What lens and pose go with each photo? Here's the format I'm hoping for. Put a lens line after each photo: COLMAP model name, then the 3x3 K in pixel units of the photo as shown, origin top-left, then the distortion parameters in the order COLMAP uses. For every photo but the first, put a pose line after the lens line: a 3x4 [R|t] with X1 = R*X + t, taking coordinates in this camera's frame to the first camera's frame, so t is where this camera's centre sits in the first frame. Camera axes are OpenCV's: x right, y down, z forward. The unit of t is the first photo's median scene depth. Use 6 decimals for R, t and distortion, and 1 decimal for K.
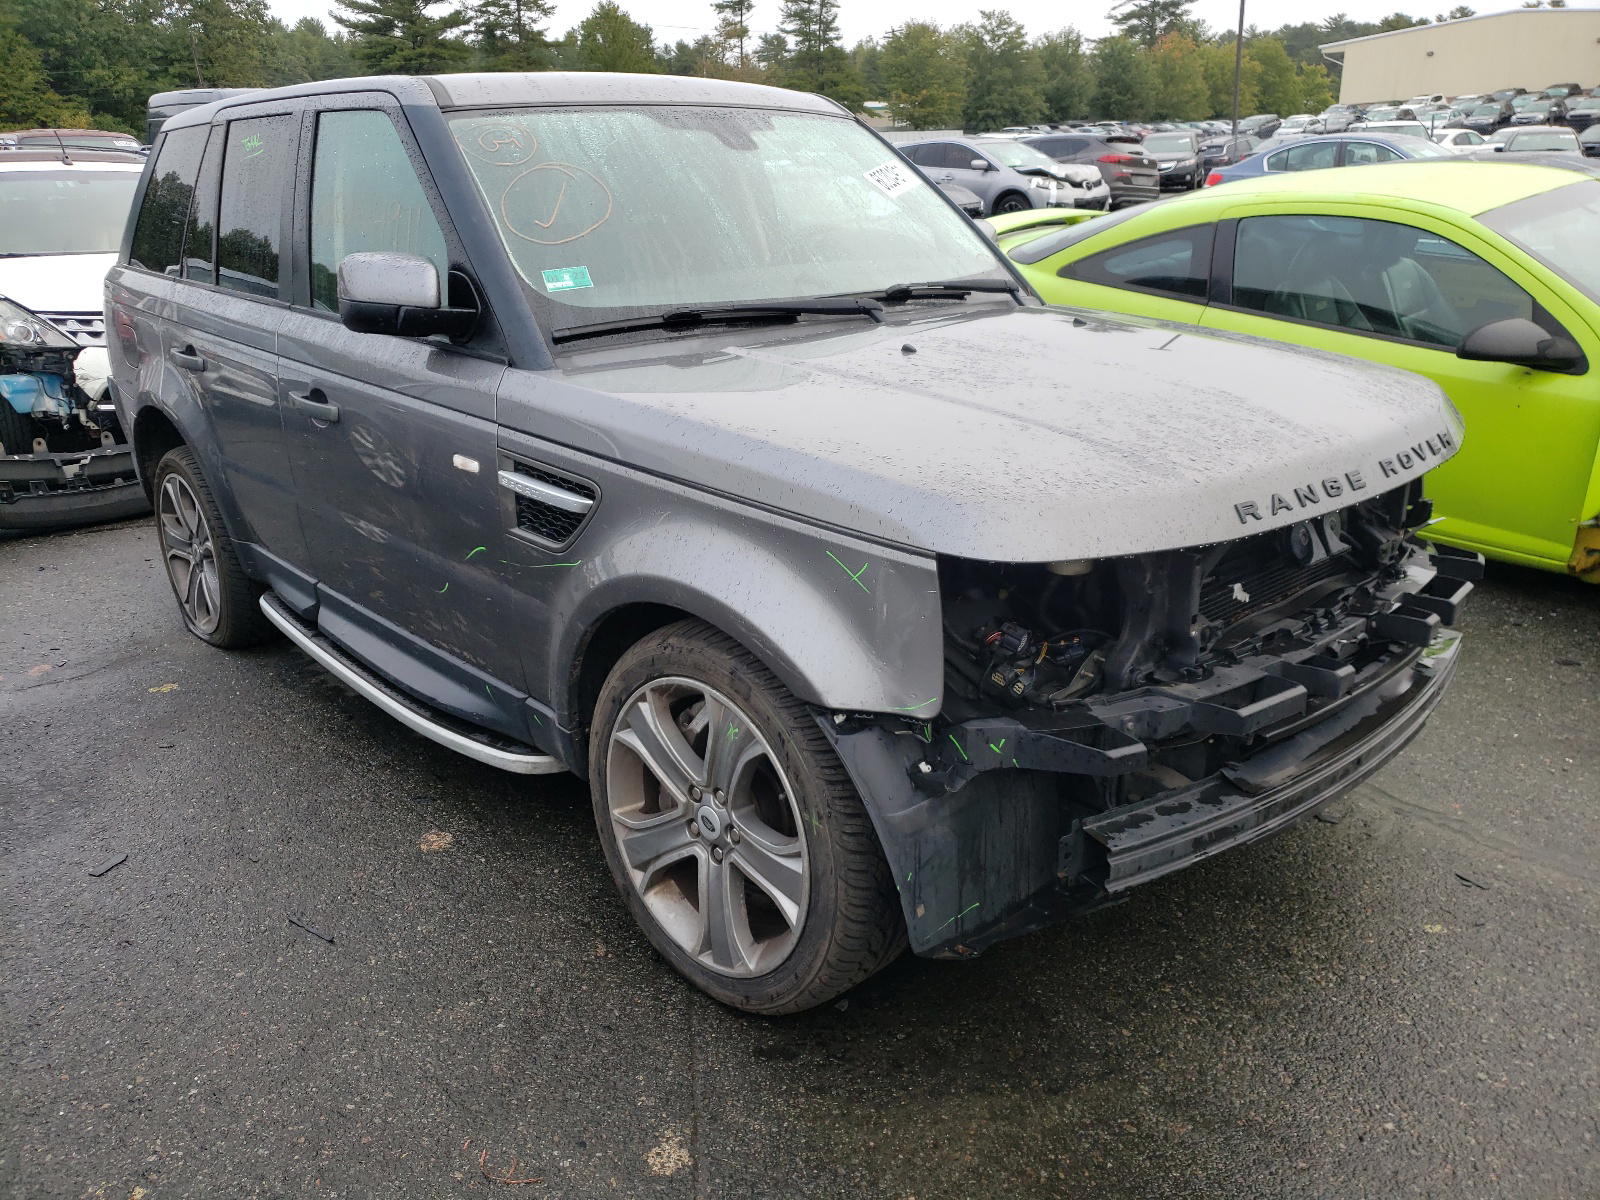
lens RADIAL K [[1475.5, 0, 800.0], [0, 1475.5, 600.0], [0, 0, 1]] dist [0.015606, 0.004660]
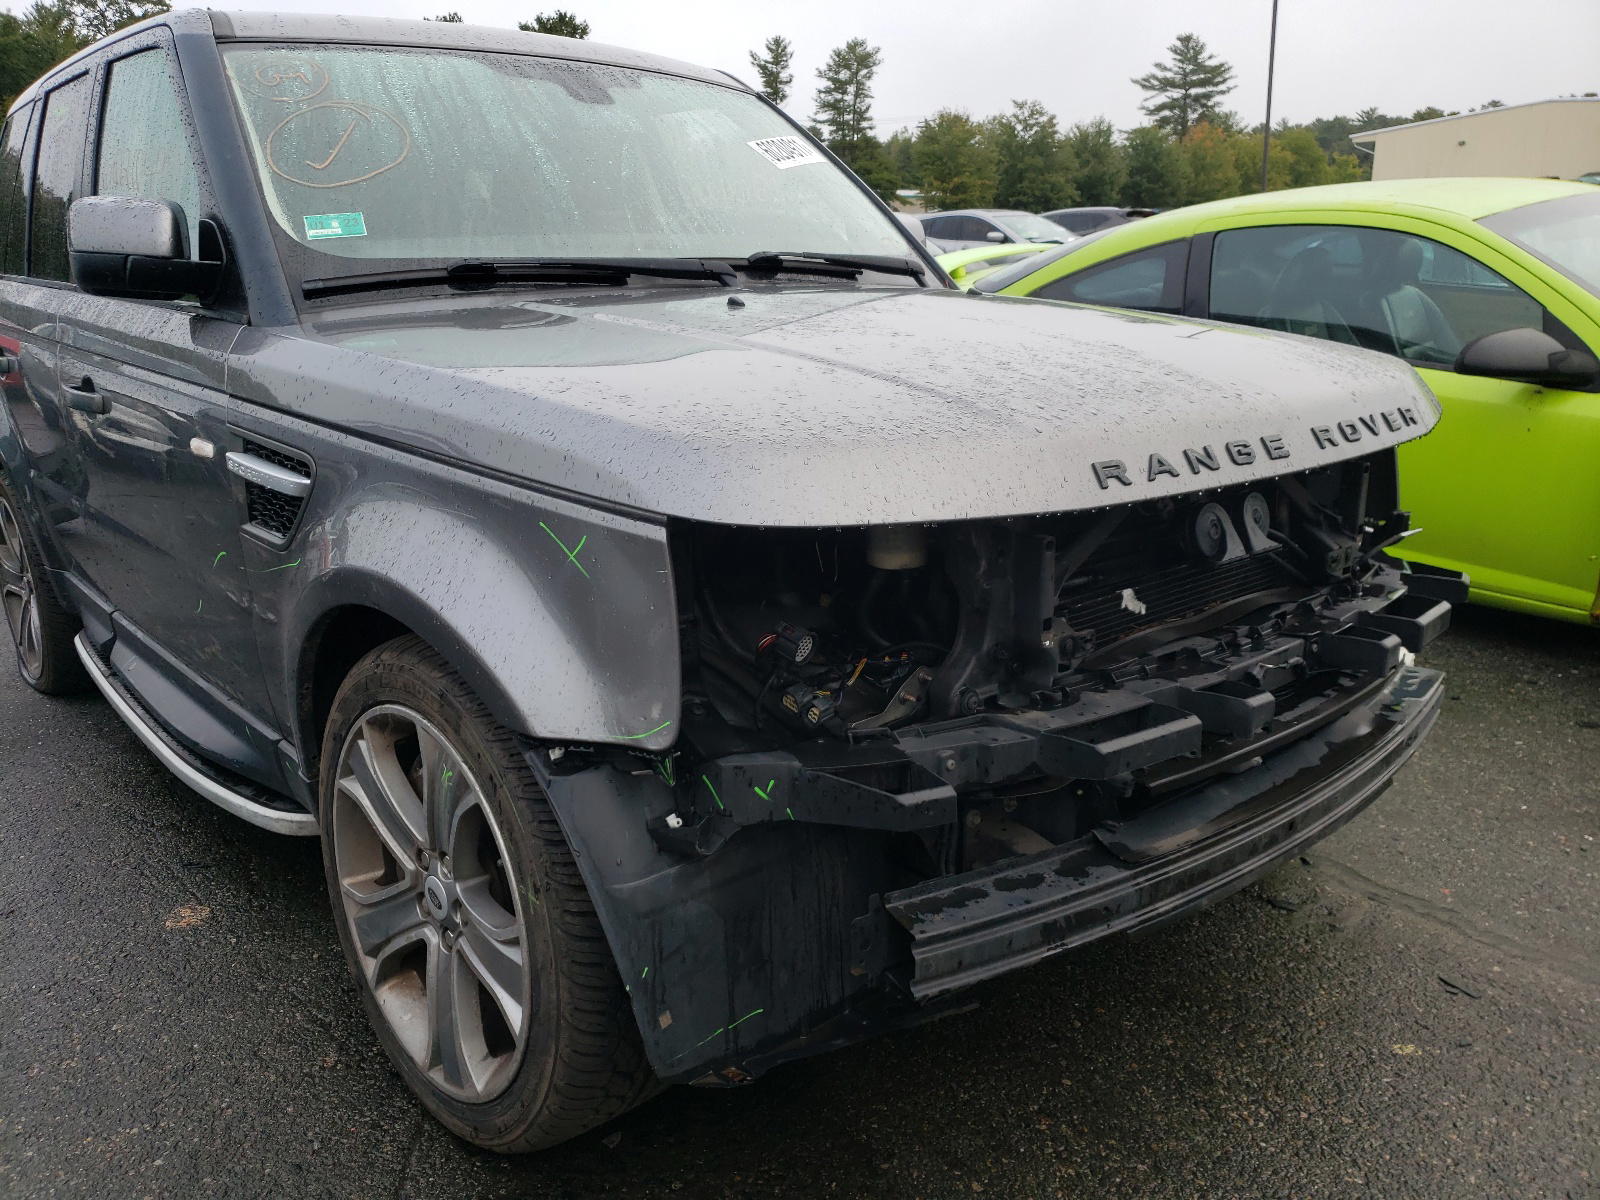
lens RADIAL K [[1475.5, 0, 800.0], [0, 1475.5, 600.0], [0, 0, 1]] dist [0.015606, 0.004660]
pose [[0.999667, 0.009614, -0.023937, 0.137108], [-0.010959, 0.998330, -0.056718, 0.037890], [0.023352, 0.056962, 0.998103, 0.222049]]
